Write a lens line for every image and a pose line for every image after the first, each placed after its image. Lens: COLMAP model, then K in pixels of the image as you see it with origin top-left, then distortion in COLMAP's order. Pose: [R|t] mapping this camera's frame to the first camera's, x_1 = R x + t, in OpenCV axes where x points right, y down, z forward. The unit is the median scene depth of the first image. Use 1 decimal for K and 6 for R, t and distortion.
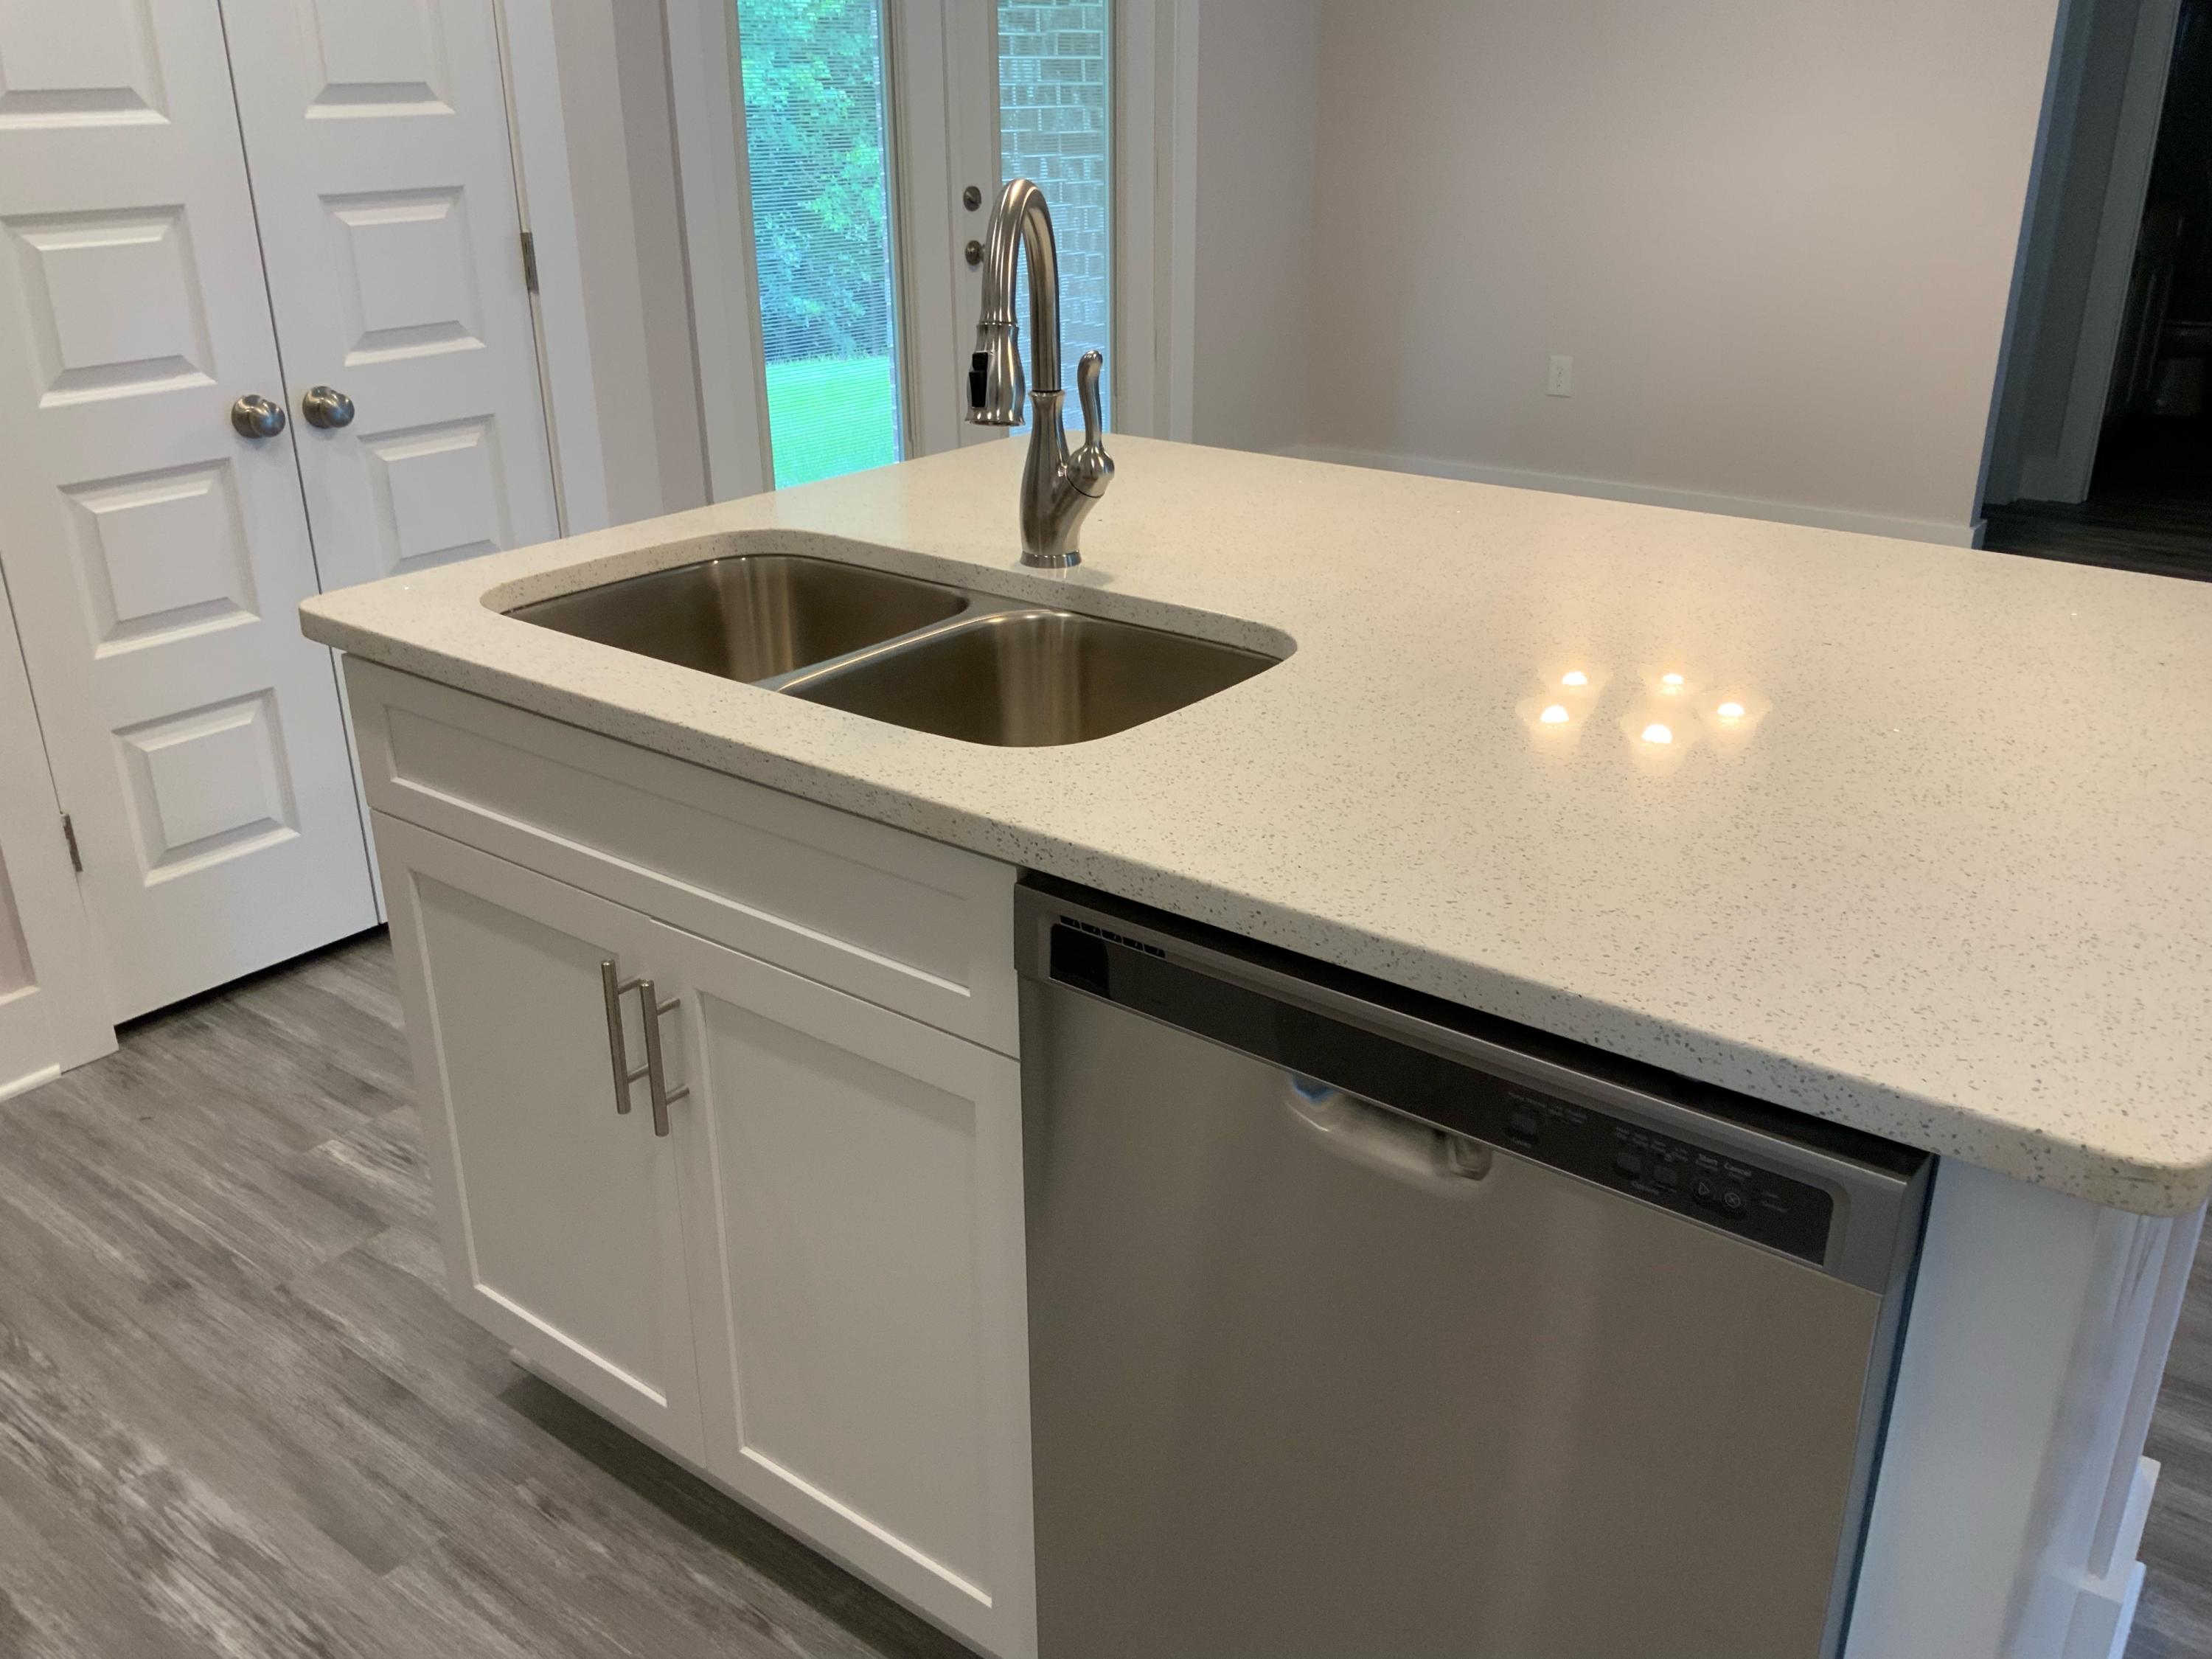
lens RADIAL K [[1866.2, 0, 1124.0], [0, 1866.2, 842.0], [0, 0, 1]] dist [0.079873, -0.150945]
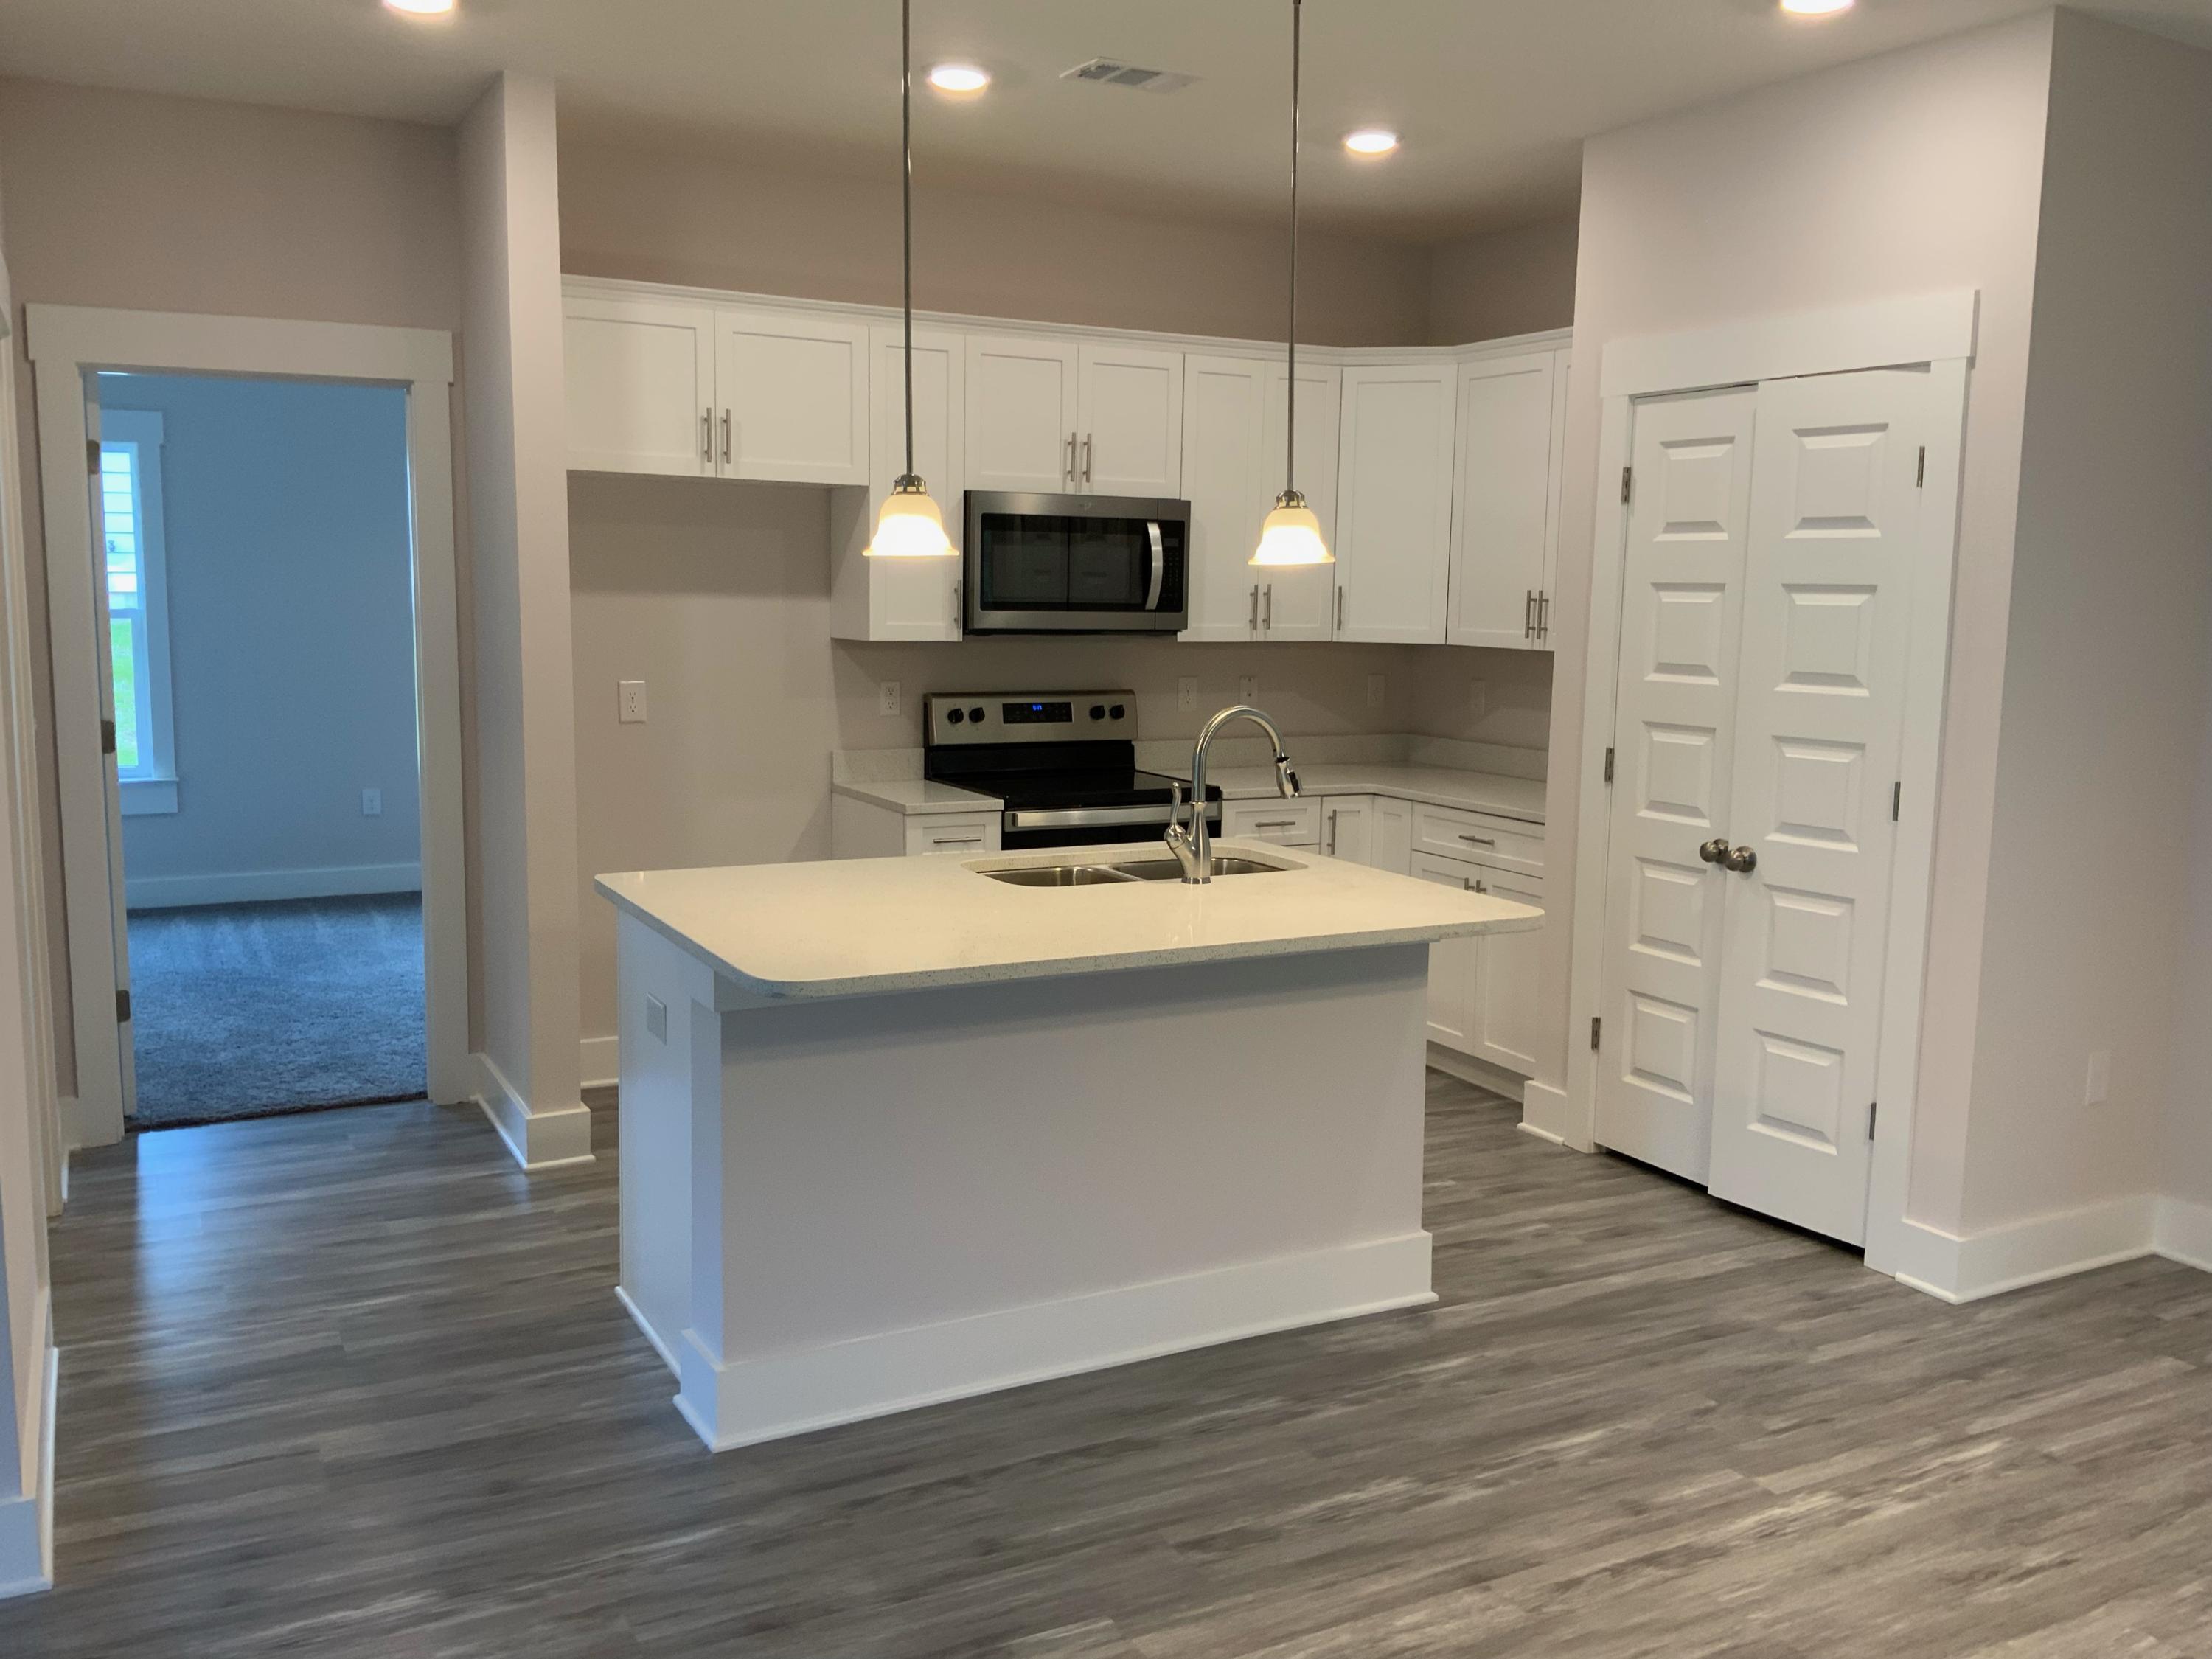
lens RADIAL K [[1826.5, 0, 1106.0], [0, 1826.5, 829.5], [0, 0, 1]] dist [0.080302, -0.160395]
pose [[-0.423881, 0.114747, -0.898420, 1.245150], [-0.370119, 0.883393, 0.287452, -0.514840], [0.826642, 0.454368, -0.331984, 1.091695]]
